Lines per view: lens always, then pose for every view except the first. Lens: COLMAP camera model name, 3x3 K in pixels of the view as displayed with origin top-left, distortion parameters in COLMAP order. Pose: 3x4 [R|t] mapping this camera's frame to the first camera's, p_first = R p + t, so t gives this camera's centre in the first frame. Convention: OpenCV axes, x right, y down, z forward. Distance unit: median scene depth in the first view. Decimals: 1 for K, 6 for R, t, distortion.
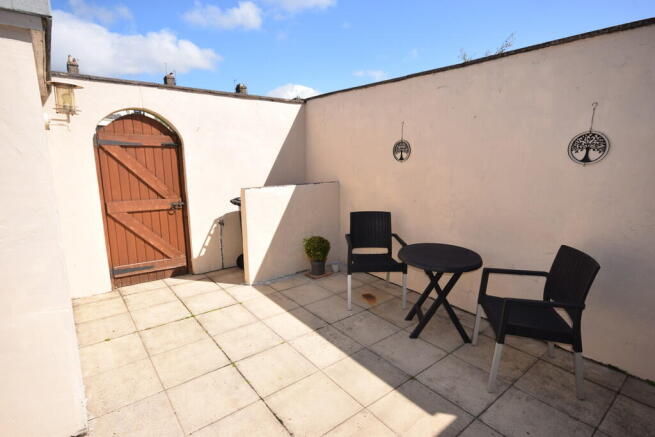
lens RADIAL K [[335.5, 0, 327.5], [0, 335.5, 218.5], [0, 0, 1]] dist [0.016379, 0.000146]
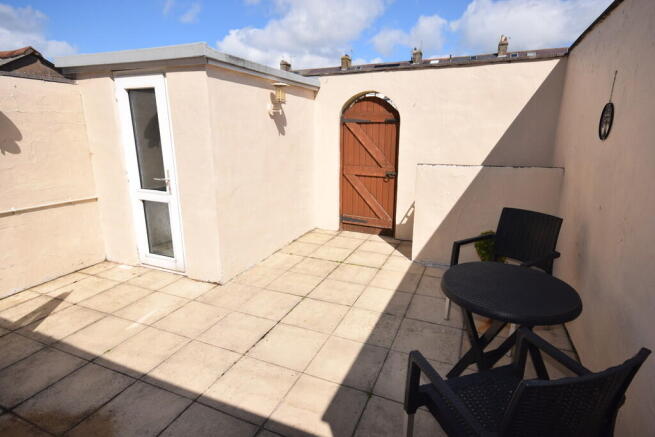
lens RADIAL K [[347.0, 0, 333.0], [0, 347.0, 220.0], [0, 0, 1]] dist [0.009225, 0.000716]
pose [[0.470805, 0.219808, -0.854416, 0.543933], [-0.161168, 0.973597, 0.161661, -0.052717], [0.867391, 0.061594, 0.493800, 0.286774]]
